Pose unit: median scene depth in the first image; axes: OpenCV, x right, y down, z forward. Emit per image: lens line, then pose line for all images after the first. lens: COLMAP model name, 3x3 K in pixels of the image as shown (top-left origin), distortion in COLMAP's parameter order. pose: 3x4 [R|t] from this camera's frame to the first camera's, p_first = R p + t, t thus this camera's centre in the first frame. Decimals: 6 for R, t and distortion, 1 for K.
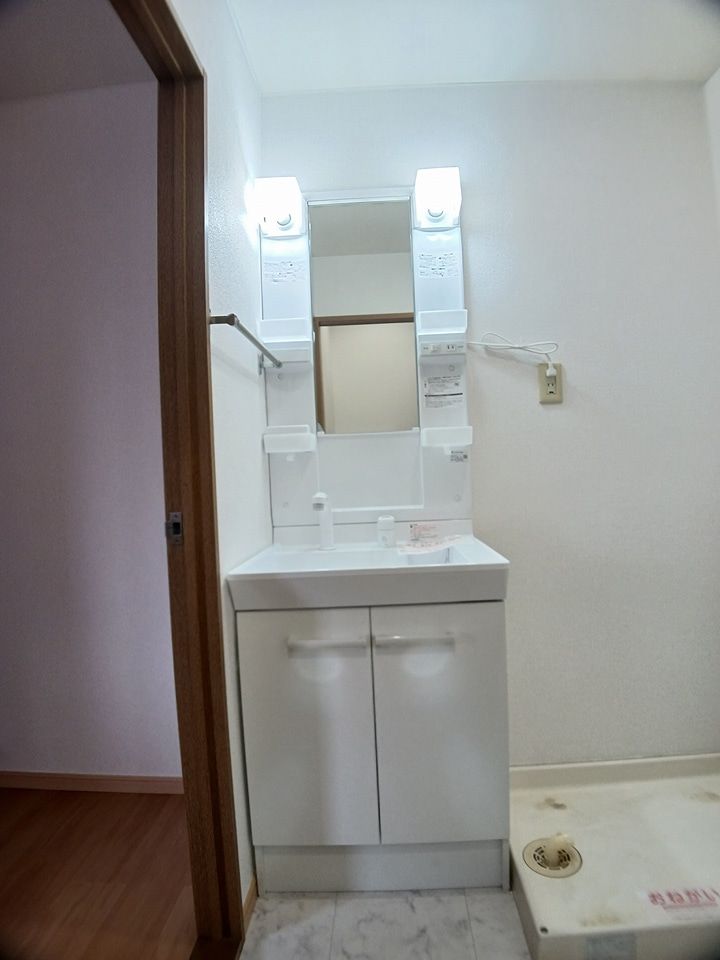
lens RADIAL K [[539.5, 0, 360.0], [0, 539.5, 480.0], [0, 0, 1]] dist [-0.083823, 0.010517]
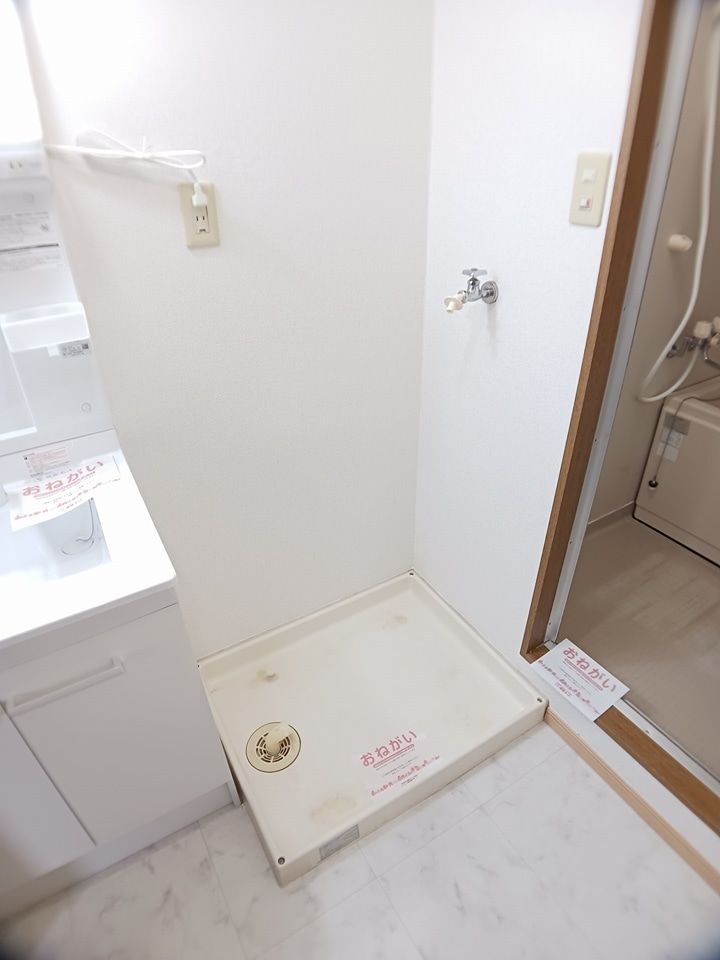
lens RADIAL K [[539.5, 0, 360.0], [0, 539.5, 480.0], [0, 0, 1]] dist [-0.083823, 0.010517]
pose [[0.833733, -0.265793, 0.483986, 0.123774], [-0.005530, 0.872457, 0.488659, -0.216987], [-0.552140, -0.410088, 0.725927, 0.290975]]
